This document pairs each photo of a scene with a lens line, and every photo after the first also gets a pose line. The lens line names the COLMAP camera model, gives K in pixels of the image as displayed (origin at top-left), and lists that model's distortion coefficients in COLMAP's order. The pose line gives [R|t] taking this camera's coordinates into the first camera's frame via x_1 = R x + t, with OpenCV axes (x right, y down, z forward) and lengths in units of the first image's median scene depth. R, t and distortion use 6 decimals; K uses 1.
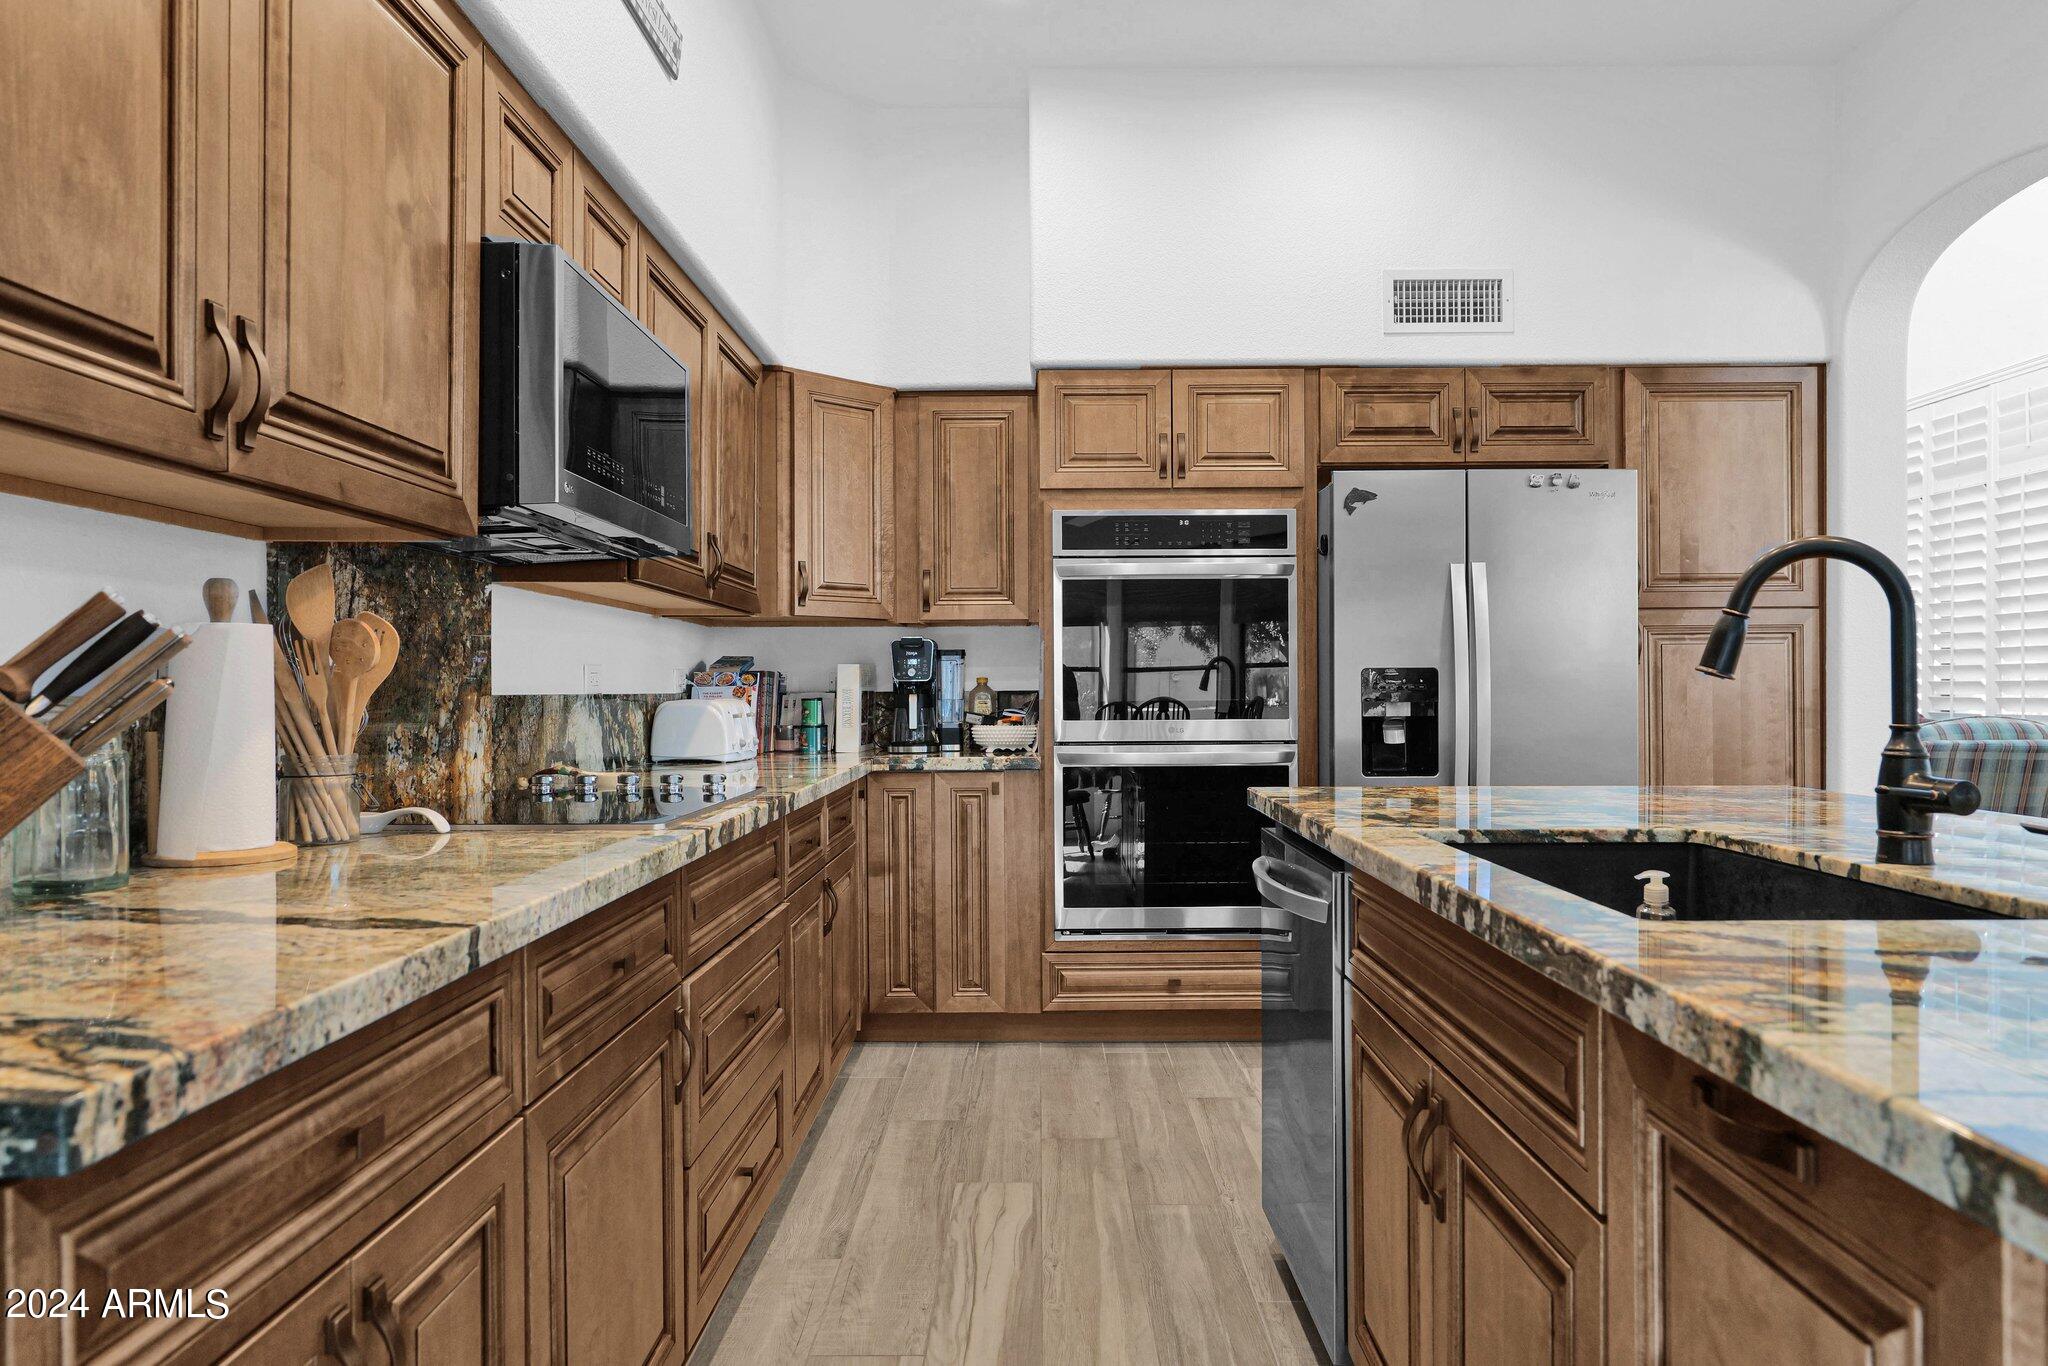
lens RADIAL K [[1283.6, 0, 1024.1], [0, 1283.6, 679.5], [0, 0, 1]] dist [-0.001848, 0.005440]
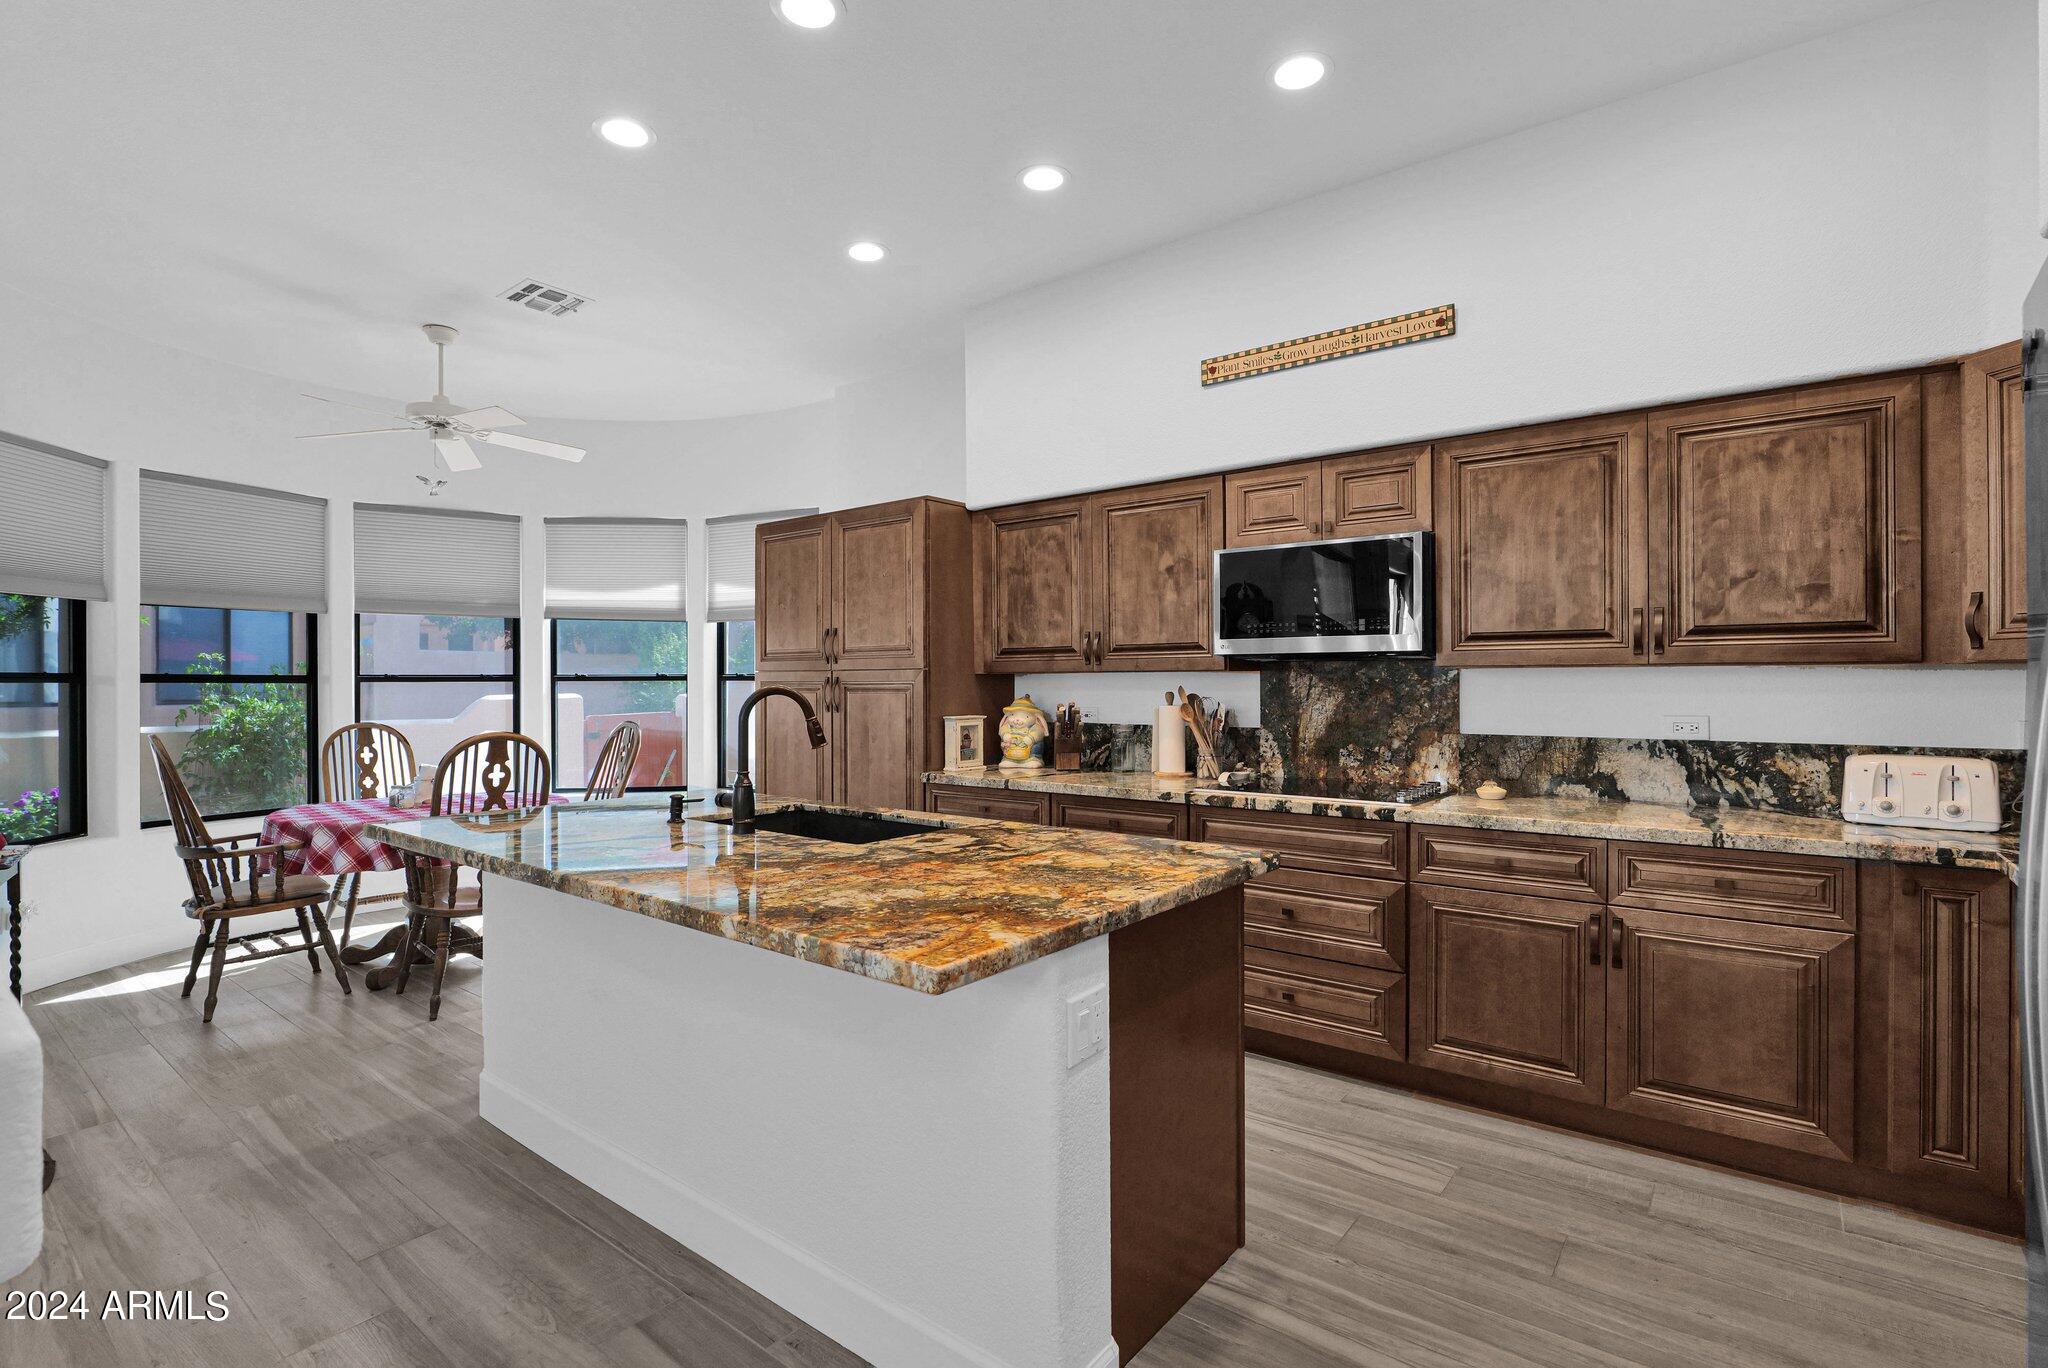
lens RADIAL K [[967.6, 0, 1031.2], [0, 967.6, 666.9], [0, 0, 1]] dist [-0.002191, 0.001813]
pose [[-0.591570, -0.003353, -0.806247, 0.665278], [0.012757, 0.999827, -0.013518, -0.046403], [0.806153, -0.018282, -0.591425, 0.897732]]
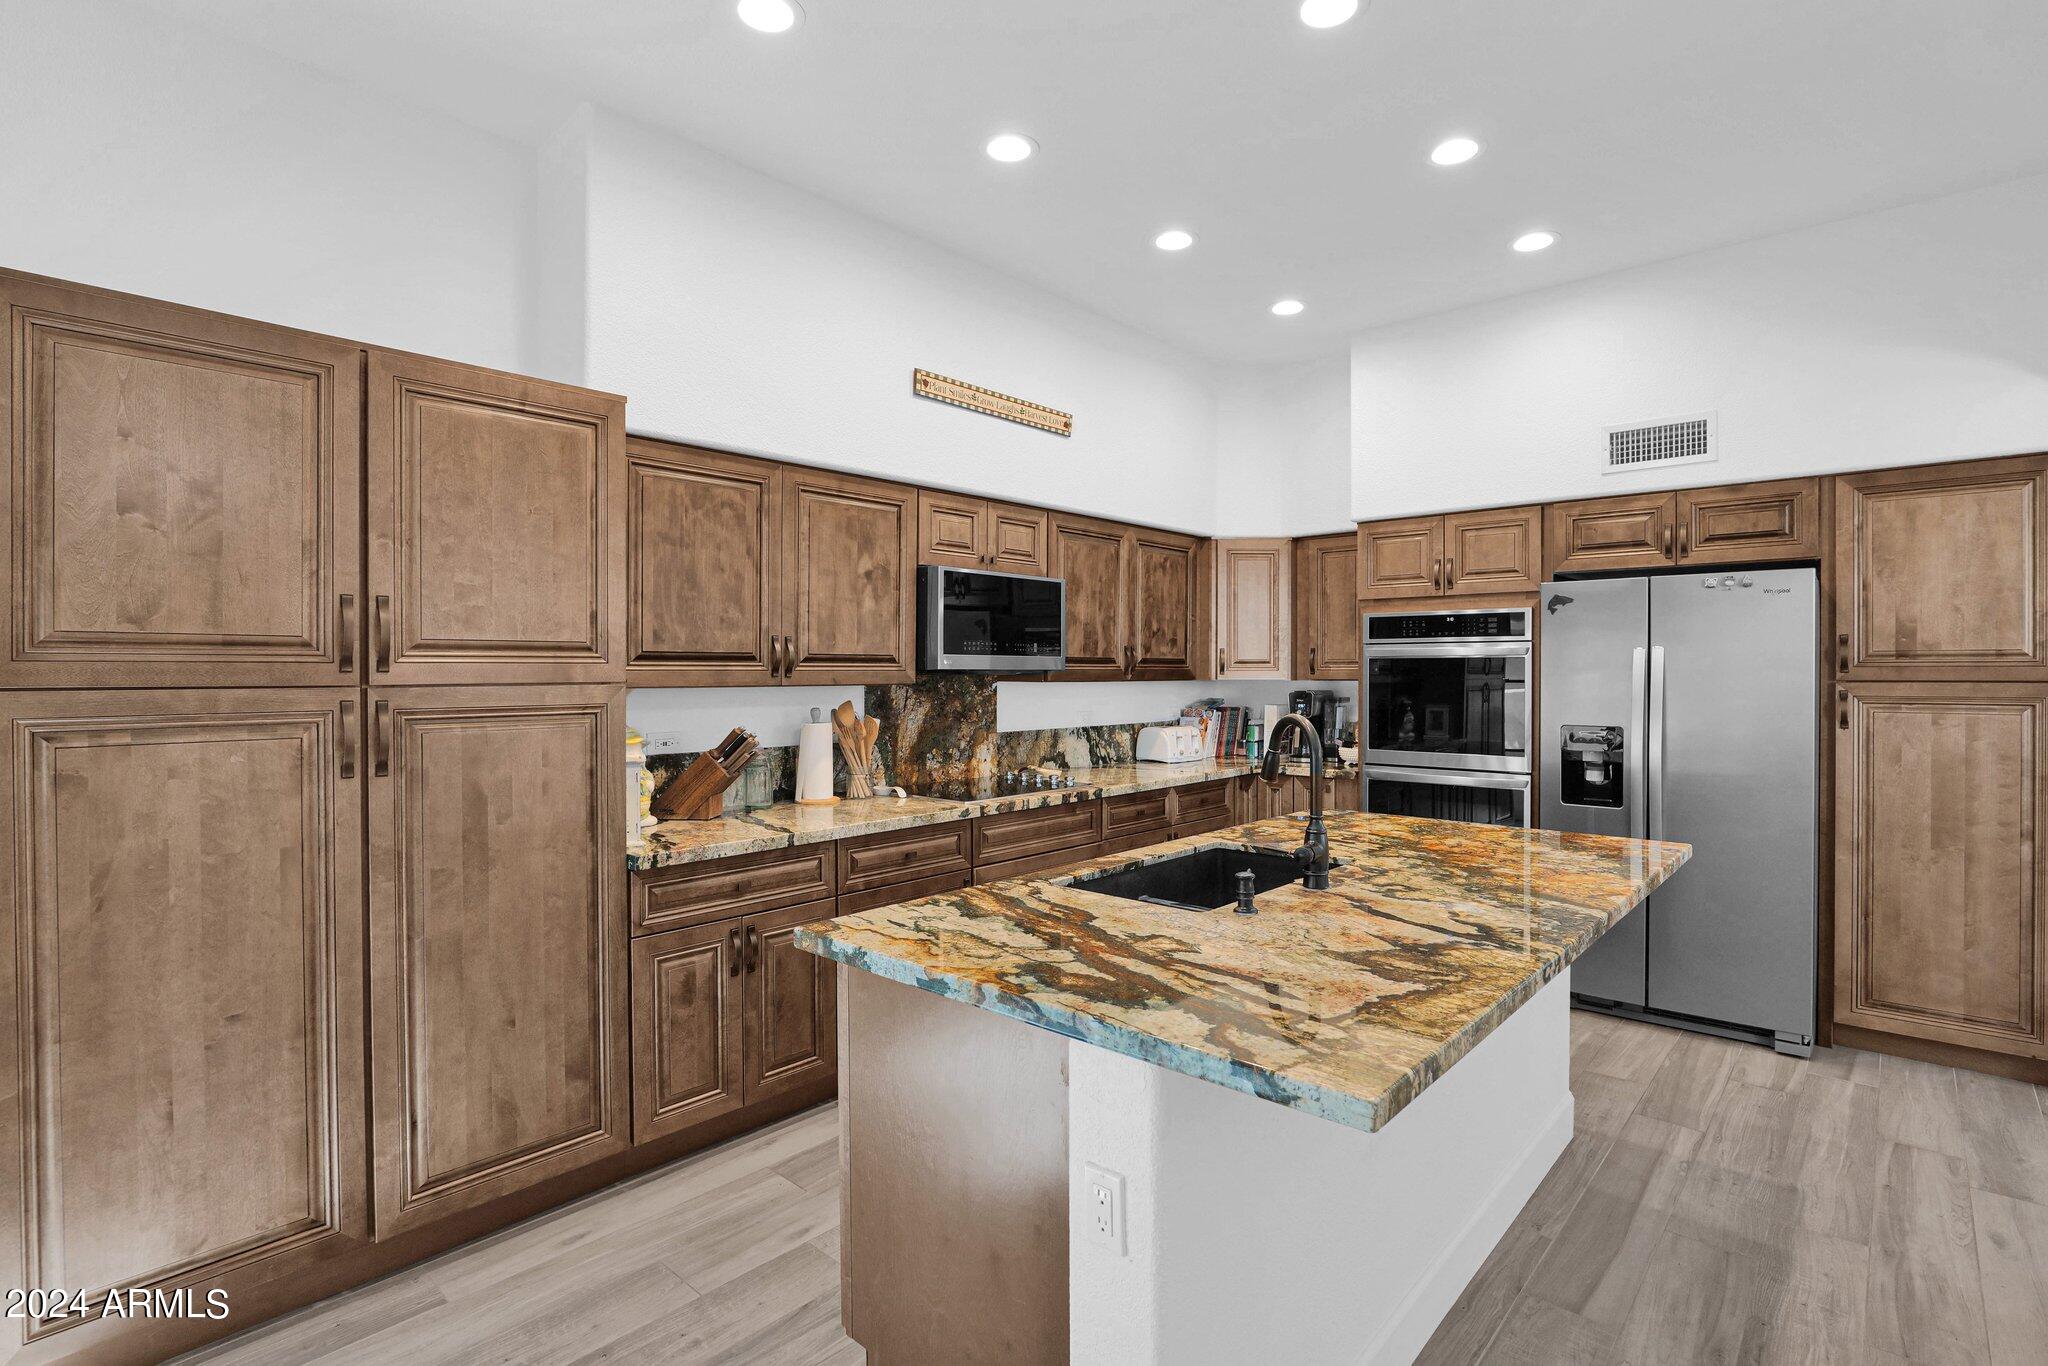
lens RADIAL K [[967.6, 0, 1048.2], [0, 967.6, 678.9], [0, 0, 1]] dist [-0.002191, 0.001813]
pose [[0.761981, 0.009099, -0.647535, 0.502828], [0.001070, 0.999882, 0.015309, -0.072999], [0.647598, -0.012358, 0.761882, -0.146318]]
